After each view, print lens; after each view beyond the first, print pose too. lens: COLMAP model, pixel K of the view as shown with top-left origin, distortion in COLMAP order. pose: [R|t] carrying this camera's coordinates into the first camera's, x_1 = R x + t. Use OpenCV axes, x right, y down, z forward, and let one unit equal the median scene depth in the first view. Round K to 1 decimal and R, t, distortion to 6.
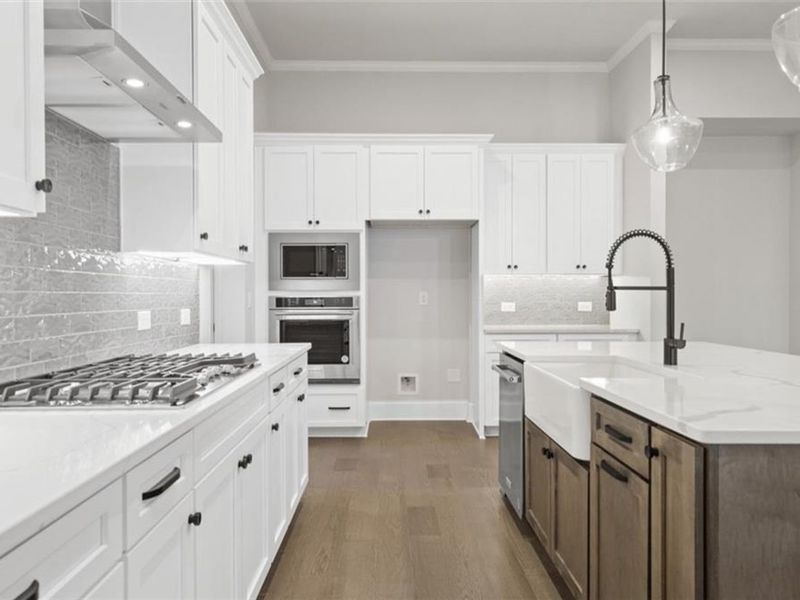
lens RADIAL K [[586.9, 0, 400.0], [0, 586.9, 300.0], [0, 0, 1]] dist [0.021020, 0.002043]
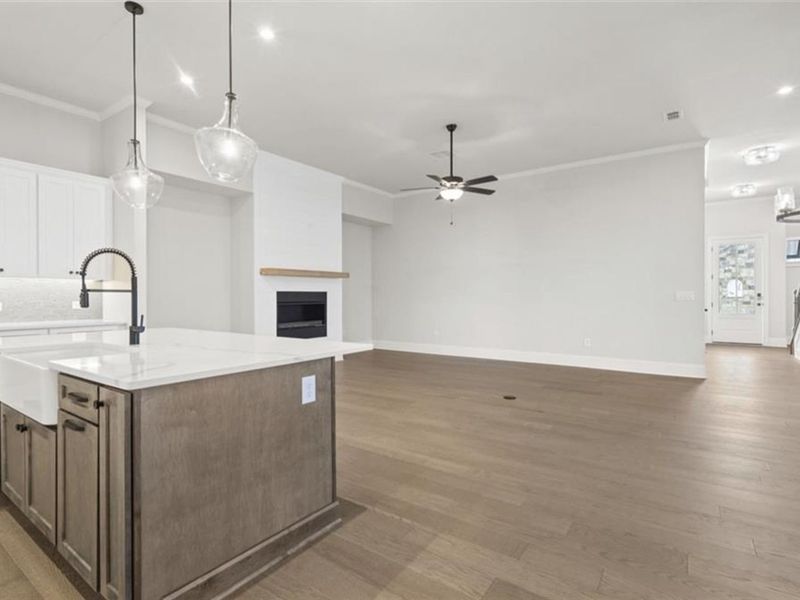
lens RADIAL K [[412.9, 0, 400.0], [0, 412.9, 300.0], [0, 0, 1]] dist [0.002894, 0.001157]
pose [[0.591279, -0.004640, 0.806453, 0.029457], [0.003953, 0.999988, 0.002855, 0.001432], [-0.806457, 0.001499, 0.591291, -0.121542]]
